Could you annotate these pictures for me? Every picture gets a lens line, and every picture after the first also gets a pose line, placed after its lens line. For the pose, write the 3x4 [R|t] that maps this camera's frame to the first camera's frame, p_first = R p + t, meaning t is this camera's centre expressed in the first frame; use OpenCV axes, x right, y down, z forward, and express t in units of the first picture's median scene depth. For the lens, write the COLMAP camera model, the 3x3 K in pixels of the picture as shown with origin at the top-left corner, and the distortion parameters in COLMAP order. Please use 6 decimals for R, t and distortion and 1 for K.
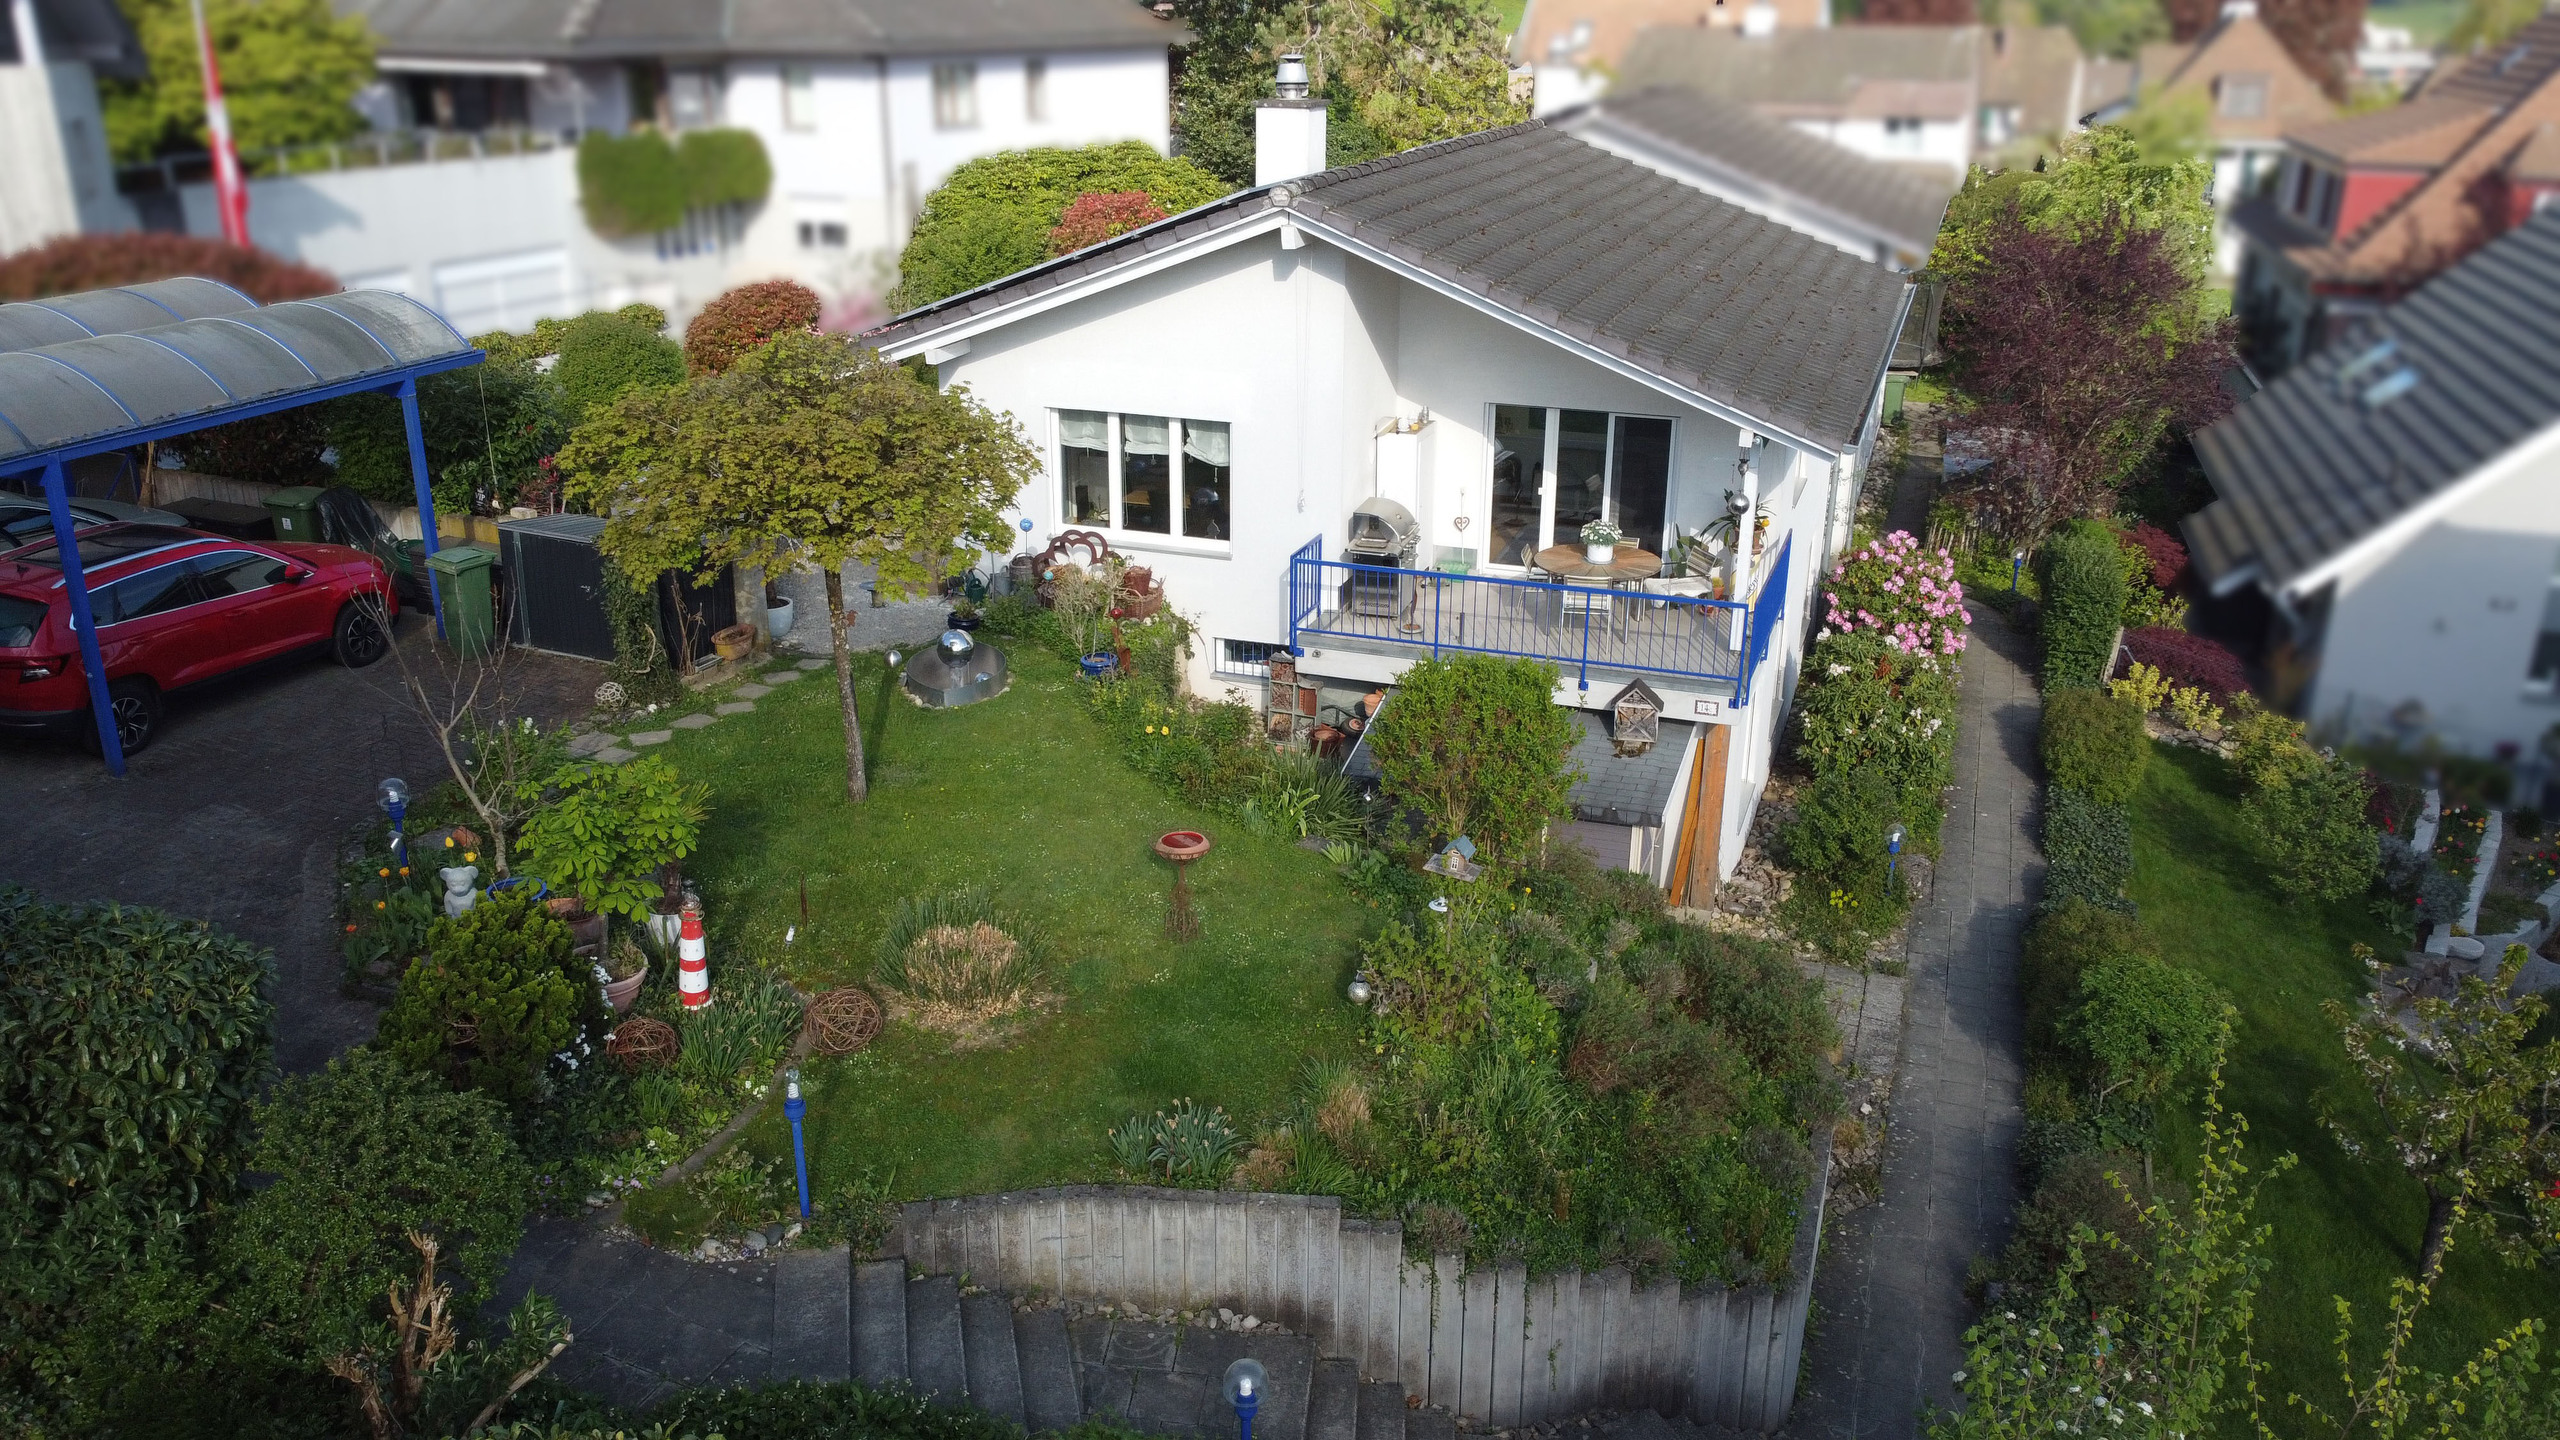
lens RADIAL K [[1917.1, 0, 1276.1], [0, 1917.1, 746.6], [0, 0, 1]] dist [0.001299, -0.014663]
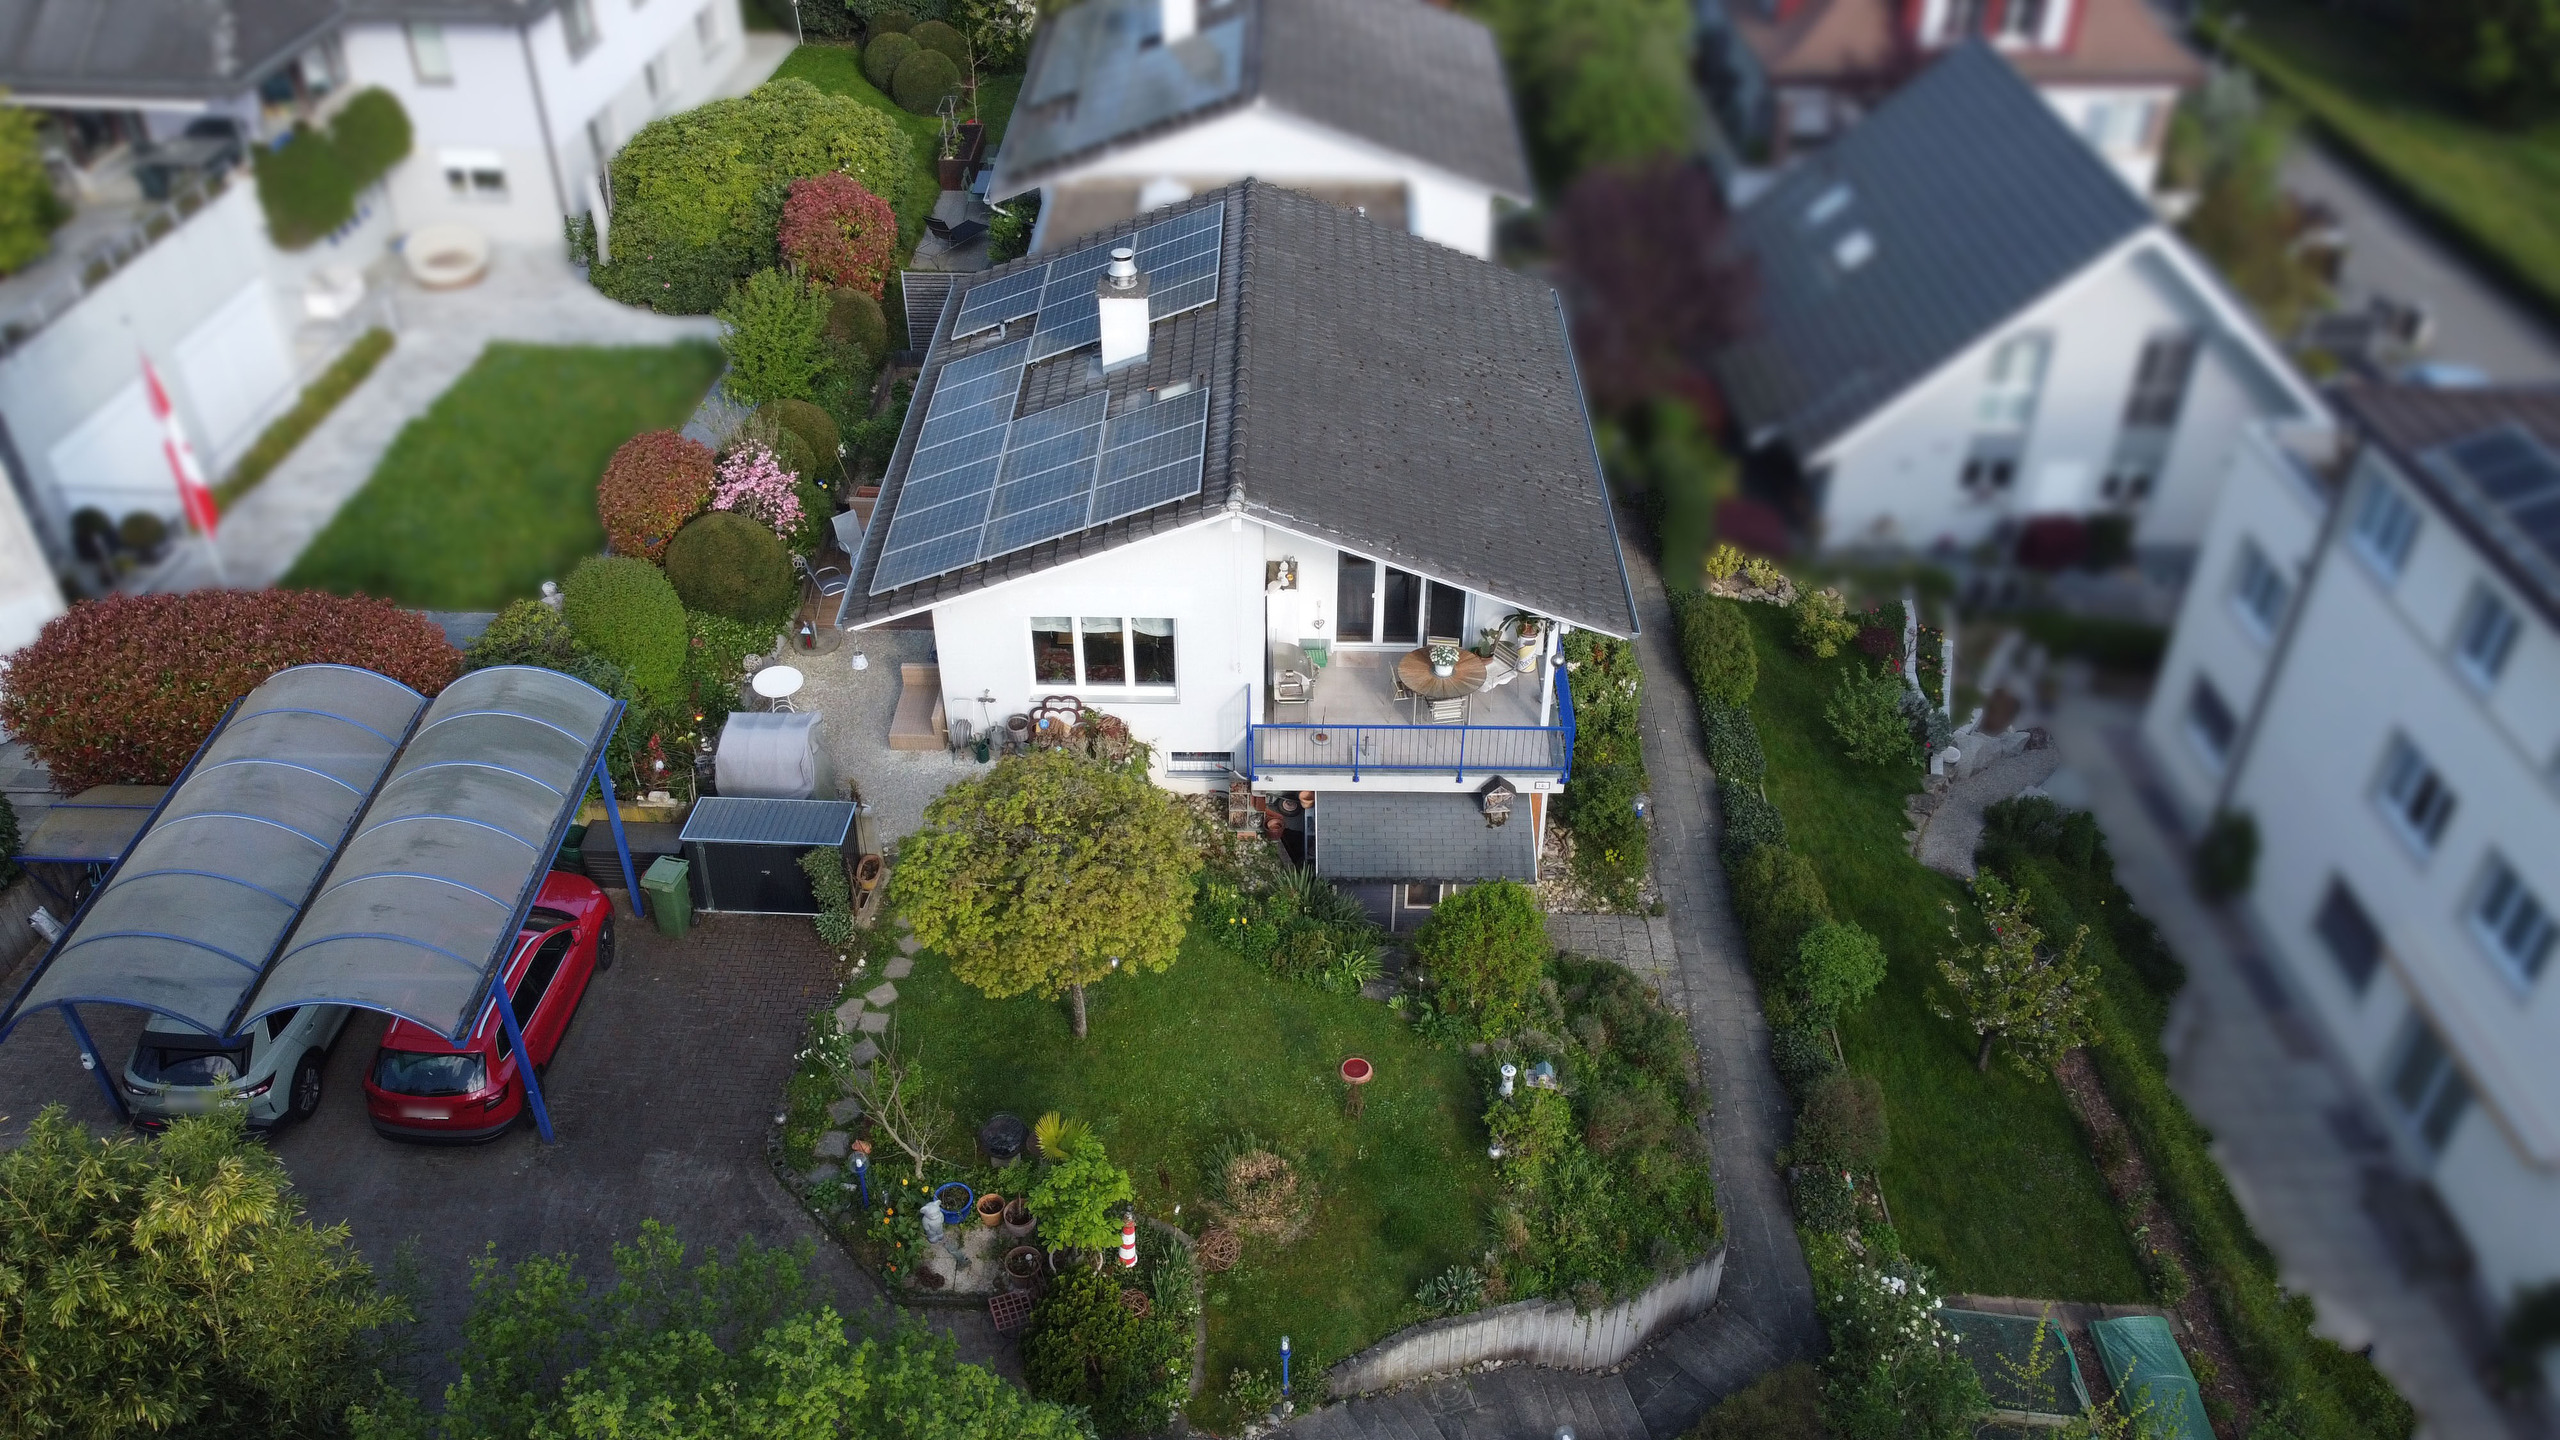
lens RADIAL K [[1917.1, 0, 1277.4], [0, 1917.1, 720.7], [0, 0, 1]] dist [0.001299, -0.014663]
pose [[0.944741, -0.195169, 0.263388, -0.316631], [0.118612, 0.952534, 0.280374, -0.455968], [-0.305606, -0.233640, 0.923048, -0.274262]]
